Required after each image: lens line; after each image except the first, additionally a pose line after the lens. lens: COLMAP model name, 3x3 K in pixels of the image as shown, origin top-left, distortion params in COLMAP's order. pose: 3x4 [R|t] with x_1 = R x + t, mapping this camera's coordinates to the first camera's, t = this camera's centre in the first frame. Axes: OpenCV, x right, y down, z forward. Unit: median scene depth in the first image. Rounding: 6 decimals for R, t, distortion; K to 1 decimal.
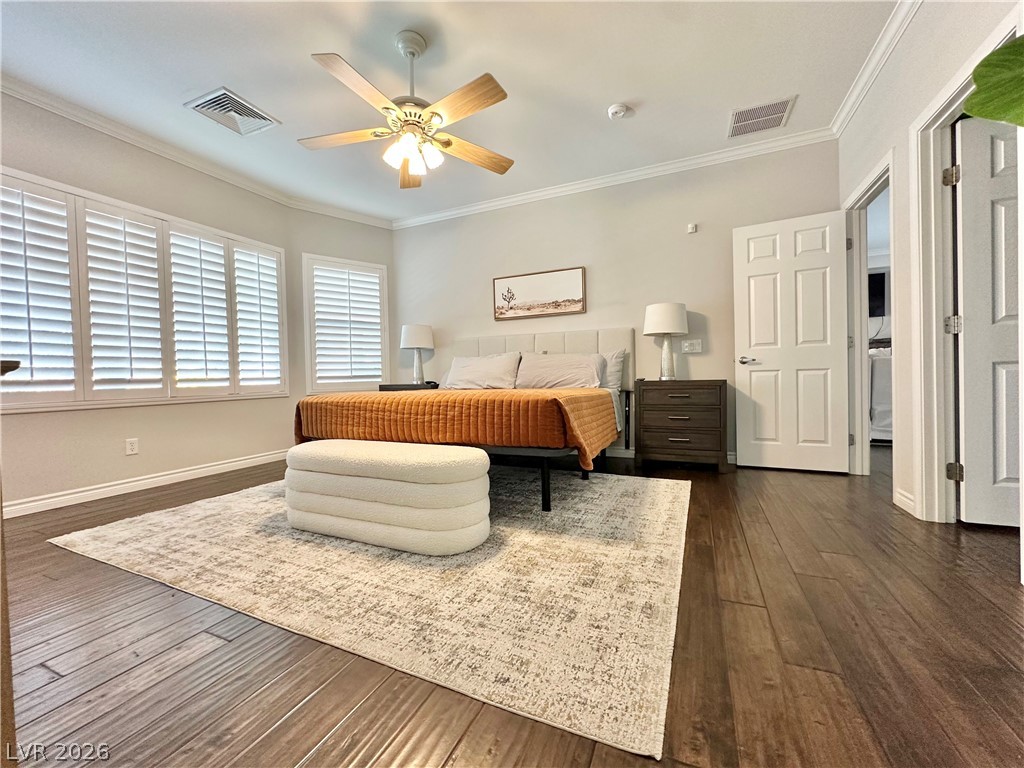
lens RADIAL K [[408.3, 0, 514.4], [0, 408.3, 385.1], [0, 0, 1]] dist [-0.000025, 0.000410]
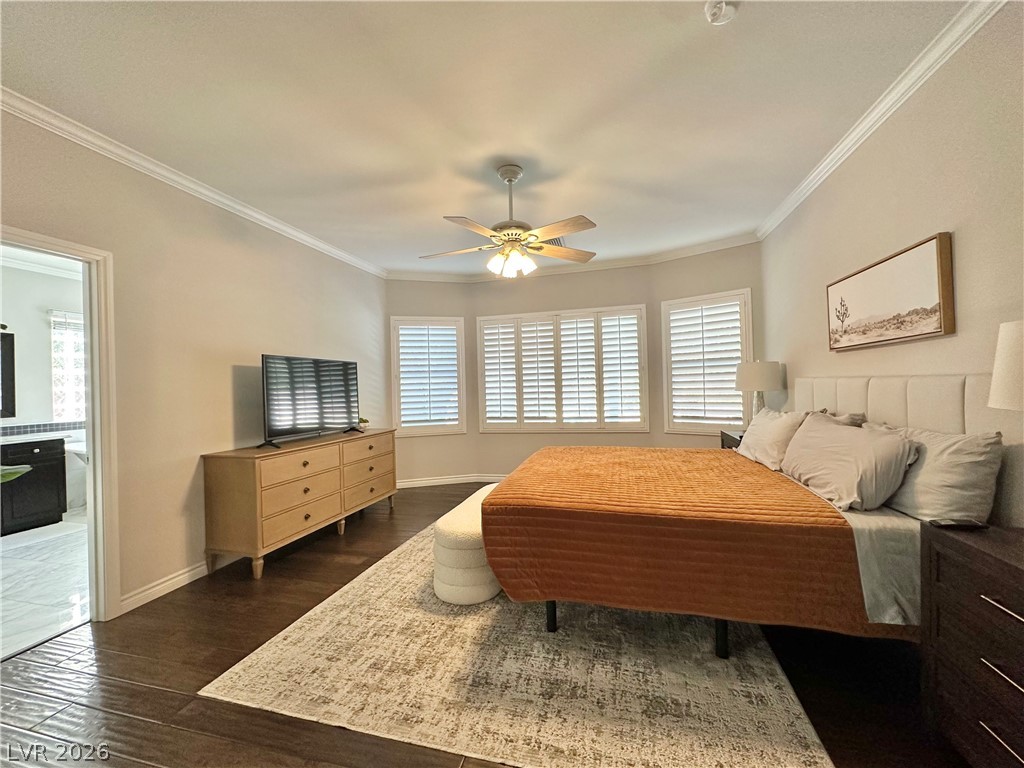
lens RADIAL K [[408.3, 0, 509.2], [0, 408.3, 385.7], [0, 0, 1]] dist [-0.000025, 0.000410]
pose [[0.166158, 0.016105, -0.985968, 0.721883], [0.003637, 0.999850, 0.016945, -0.178000], [0.986092, -0.006402, 0.166075, 0.614939]]
